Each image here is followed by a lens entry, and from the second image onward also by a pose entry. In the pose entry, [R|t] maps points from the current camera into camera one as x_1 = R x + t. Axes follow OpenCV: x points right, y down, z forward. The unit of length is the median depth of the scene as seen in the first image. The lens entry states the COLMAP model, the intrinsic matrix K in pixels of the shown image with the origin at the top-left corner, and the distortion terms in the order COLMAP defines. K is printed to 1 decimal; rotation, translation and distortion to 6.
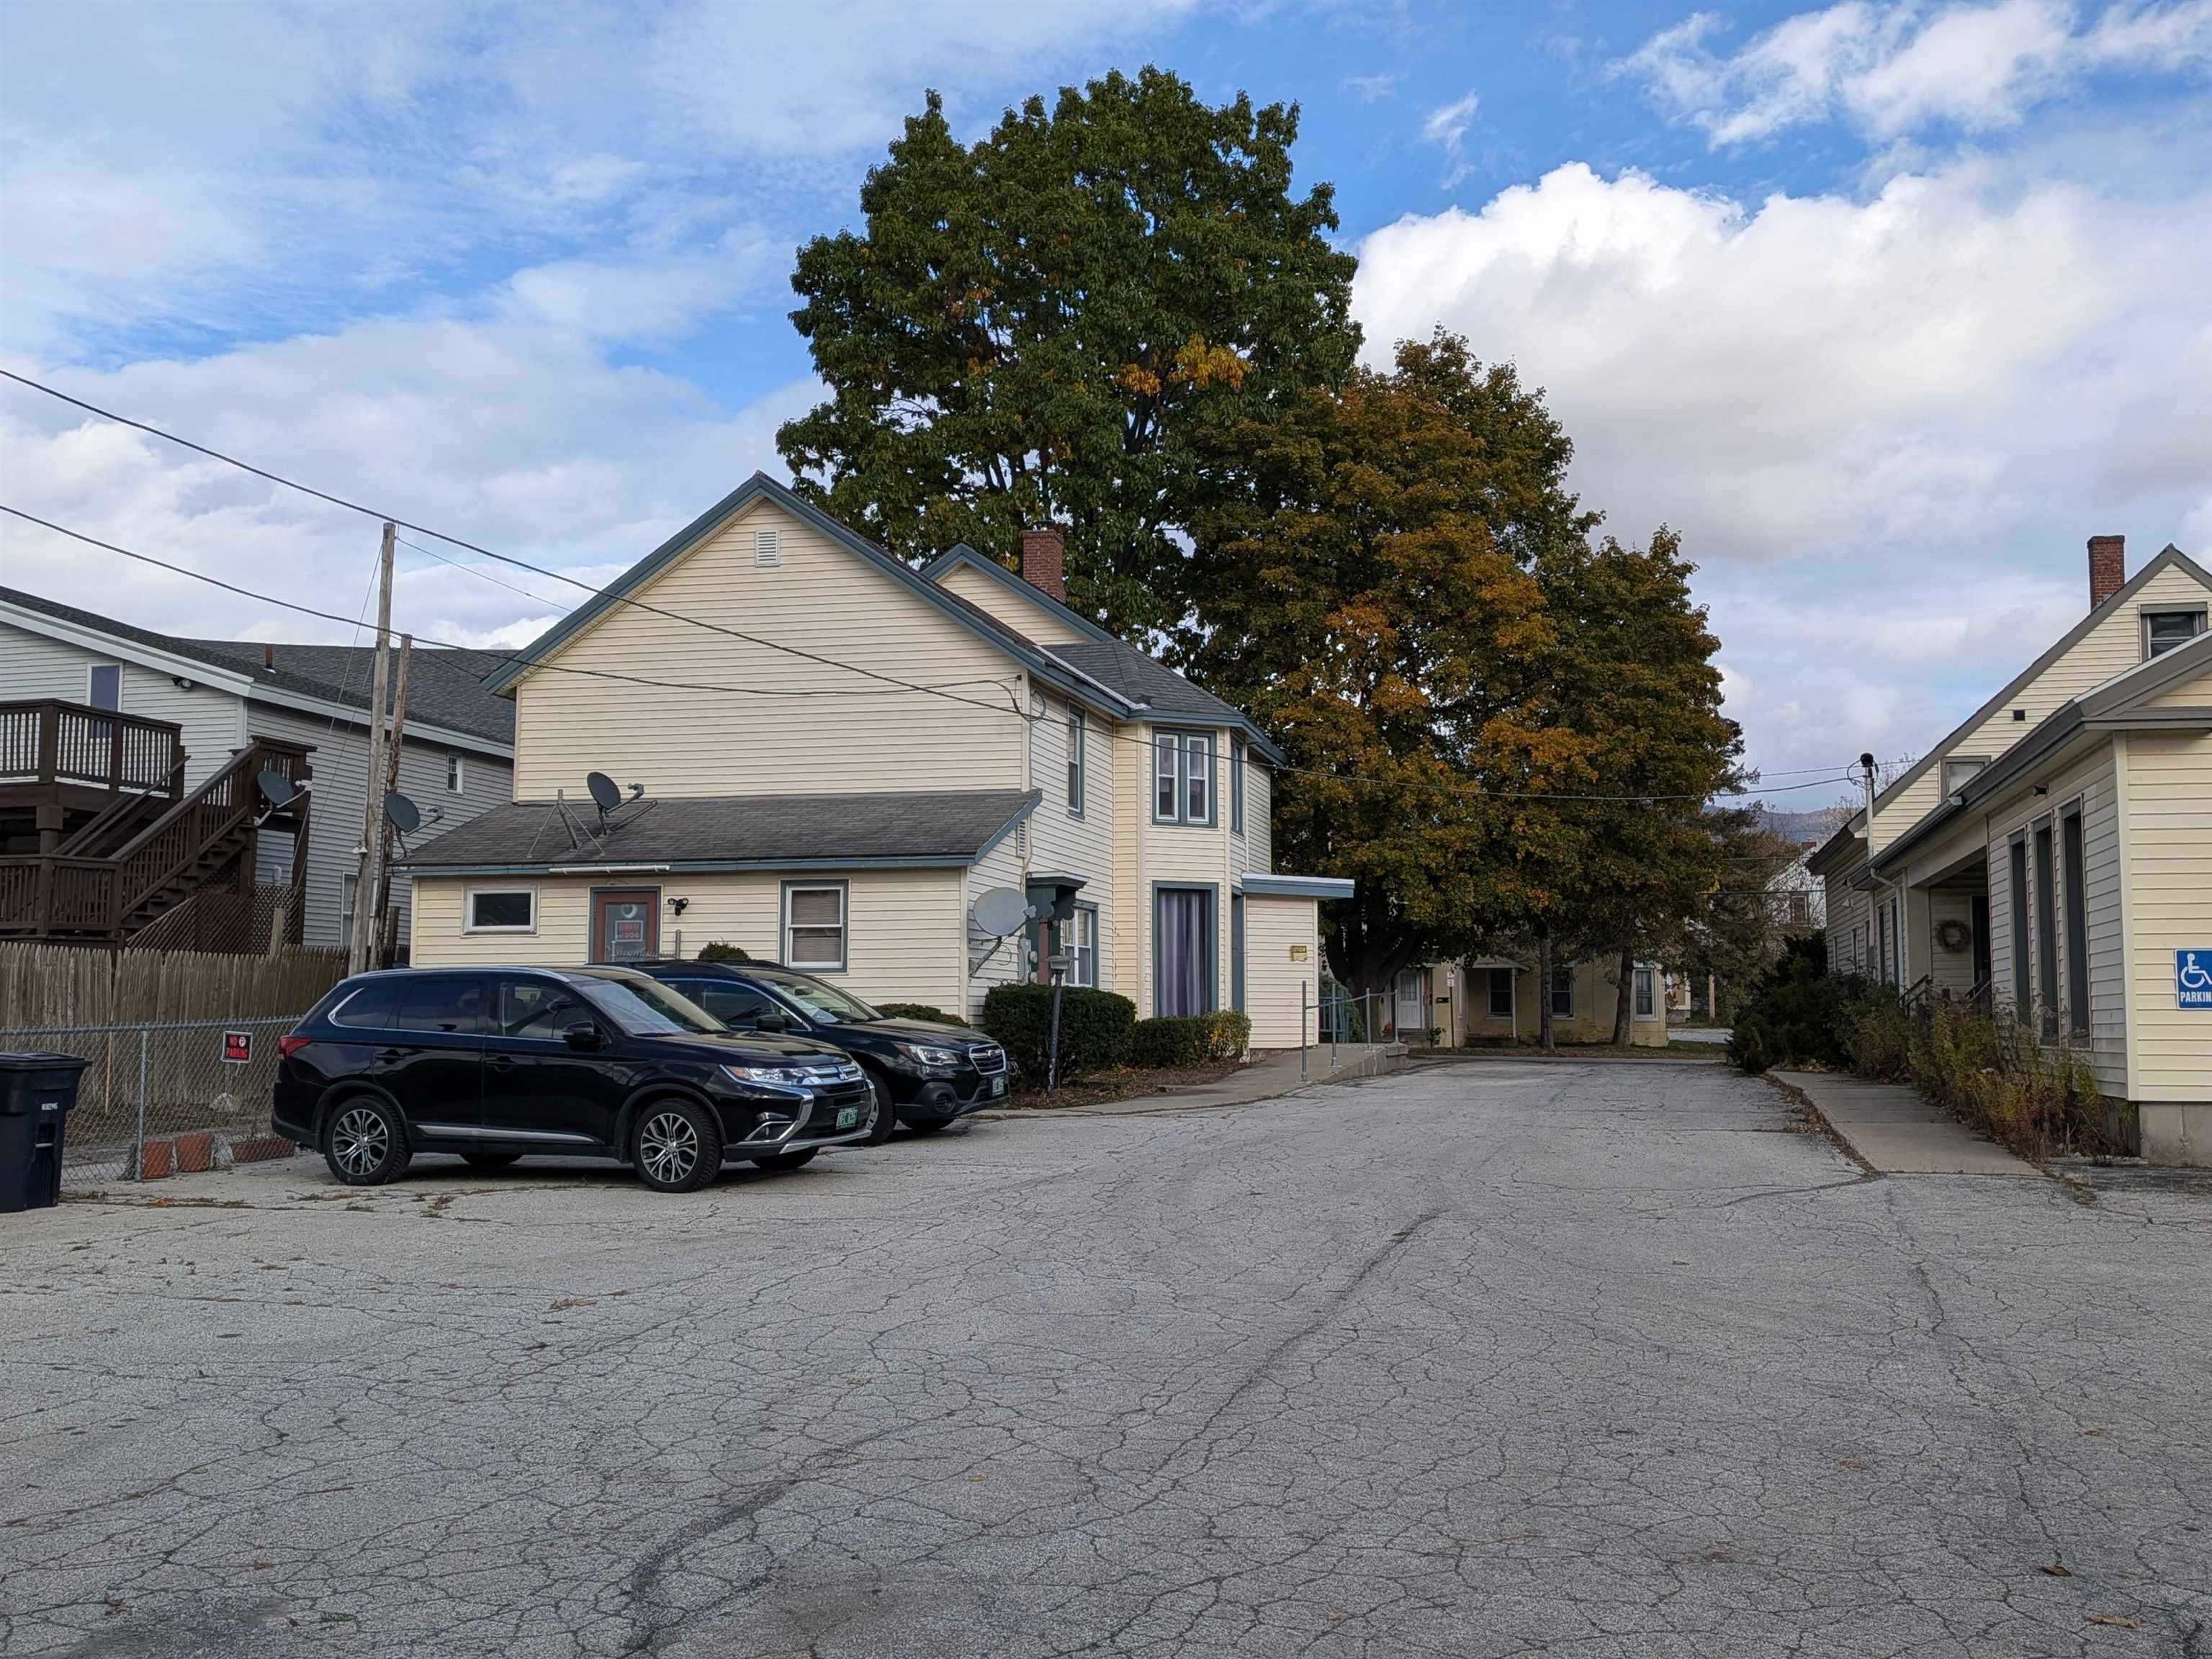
lens RADIAL K [[2039.8, 0, 1106.0], [0, 2039.8, 829.5], [0, 0, 1]] dist [0.131923, -0.264738]
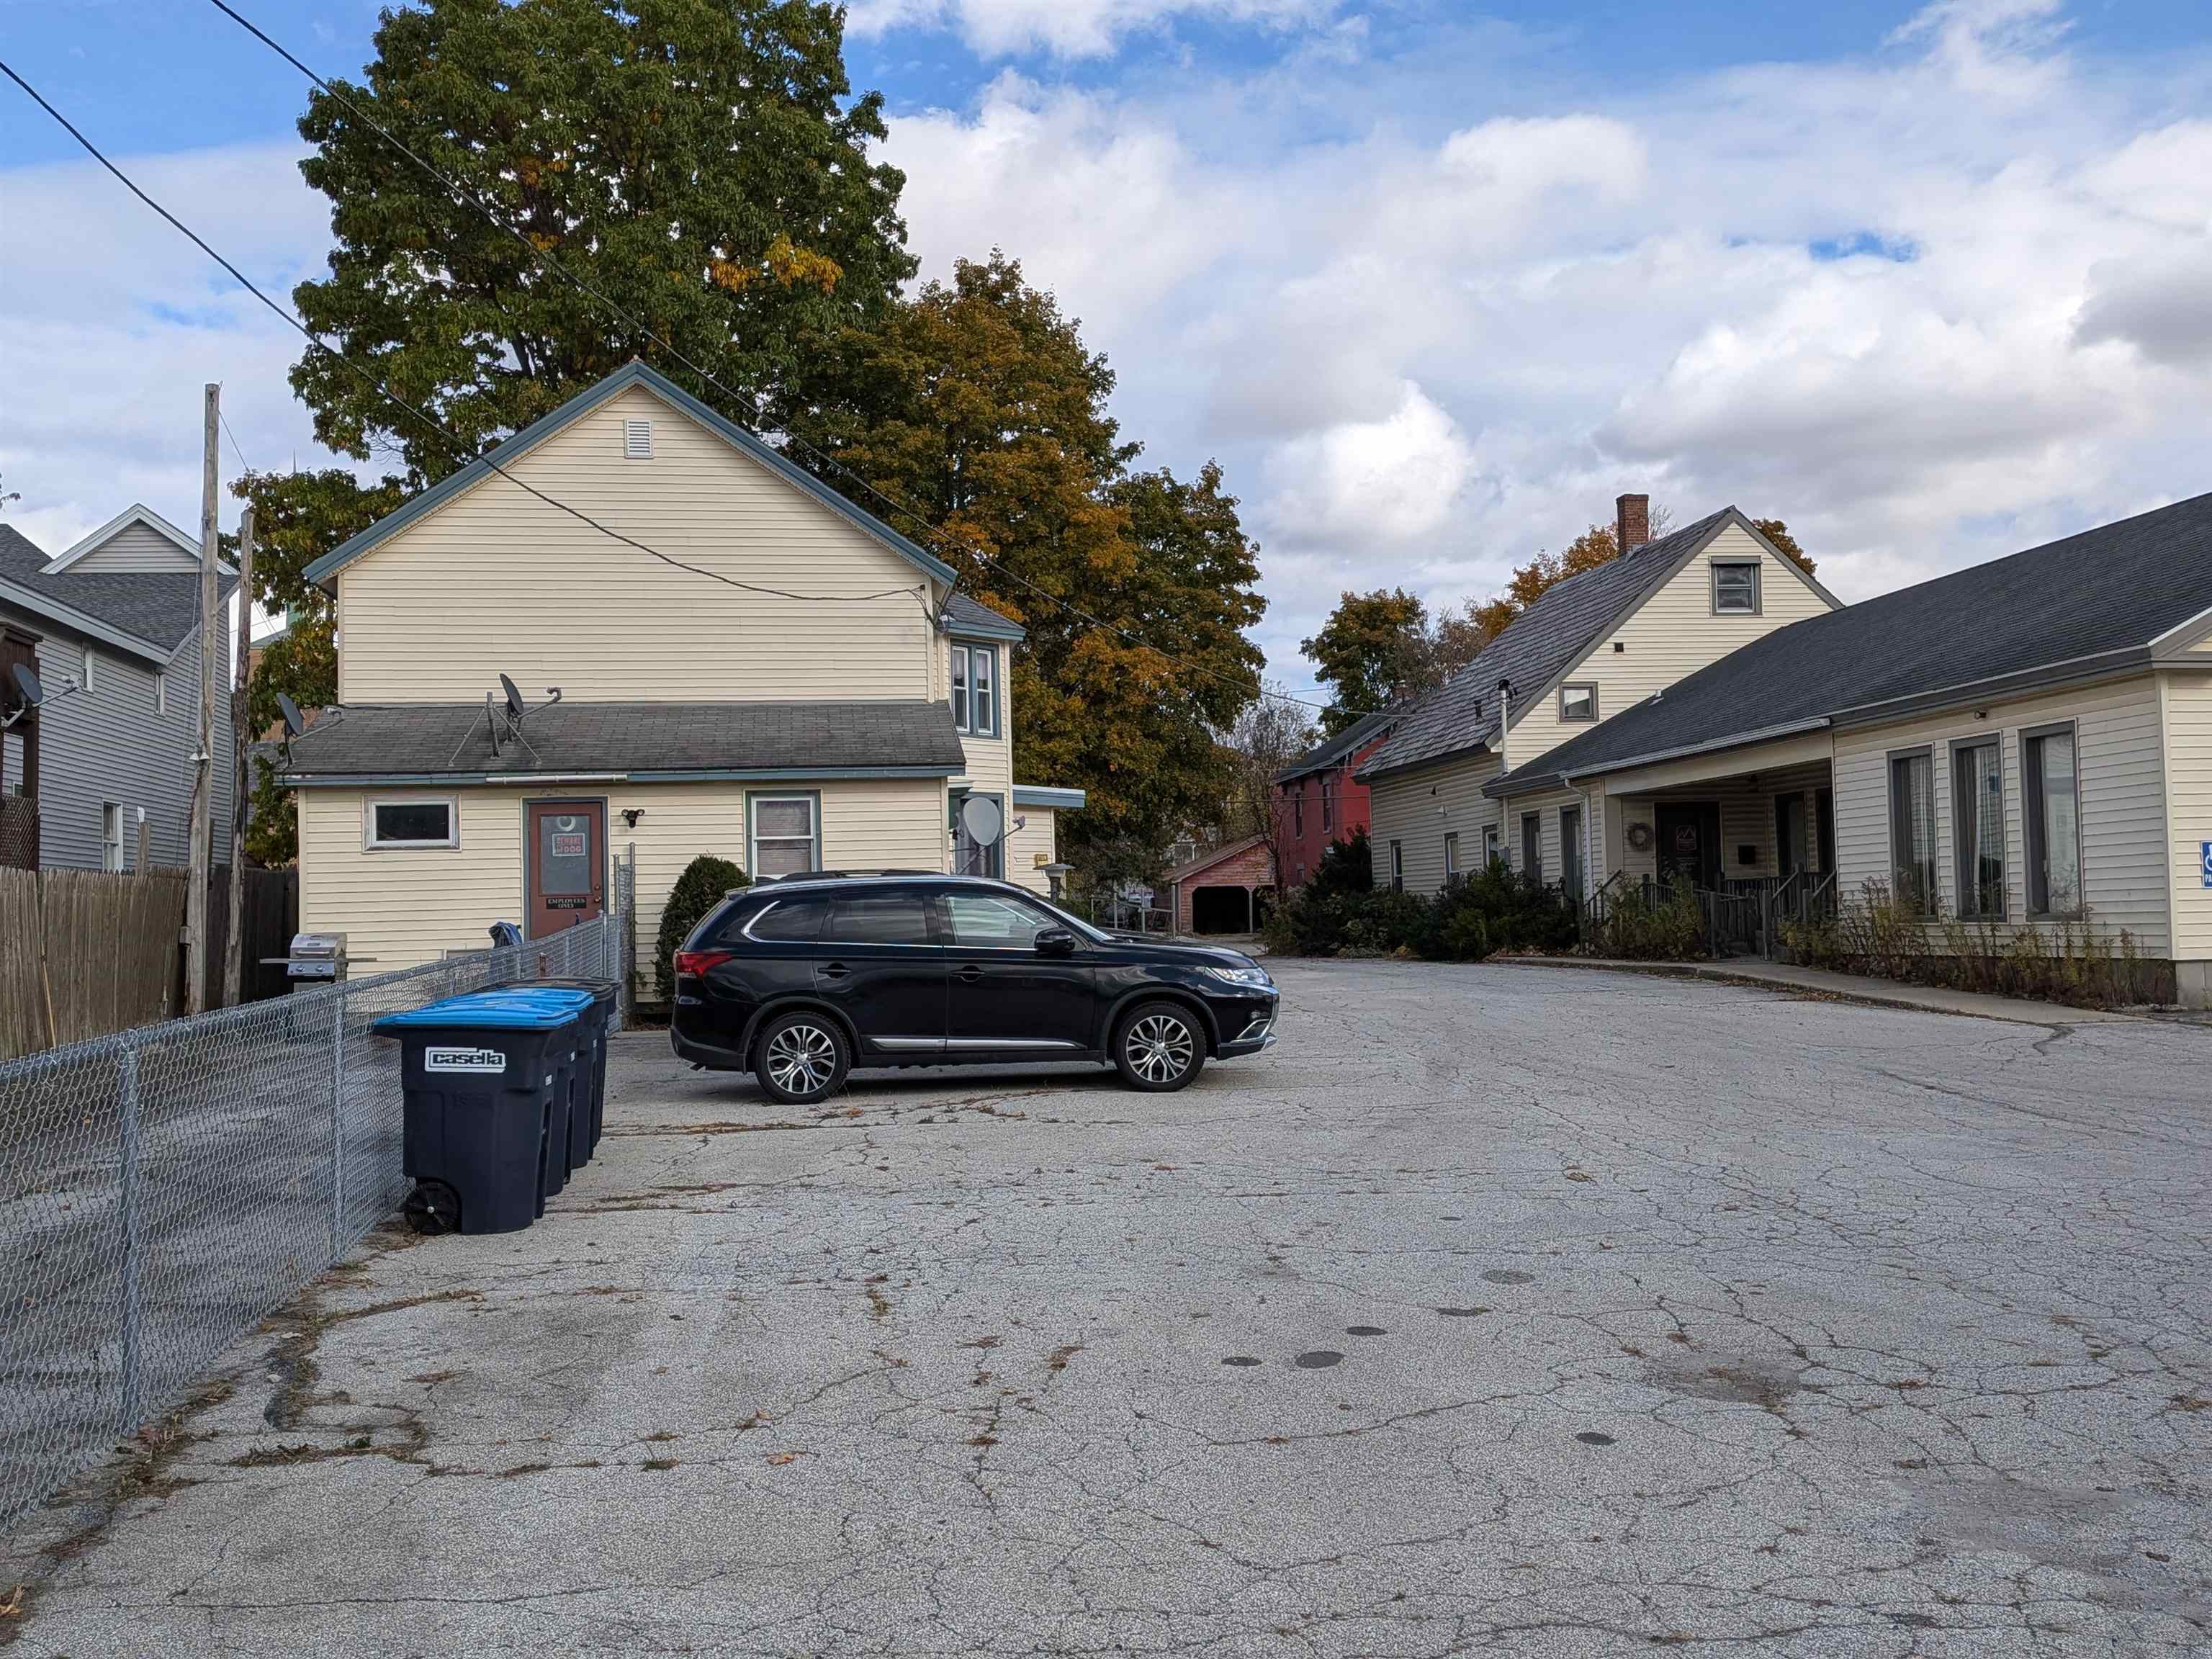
lens RADIAL K [[2039.8, 0, 1106.0], [0, 2039.8, 829.5], [0, 0, 1]] dist [0.131923, -0.264738]
pose [[0.929827, -0.008250, 0.367904, -0.299321], [-0.007671, 0.999097, 0.041790, 0.001212], [-0.367916, -0.041679, 0.928924, 0.031606]]
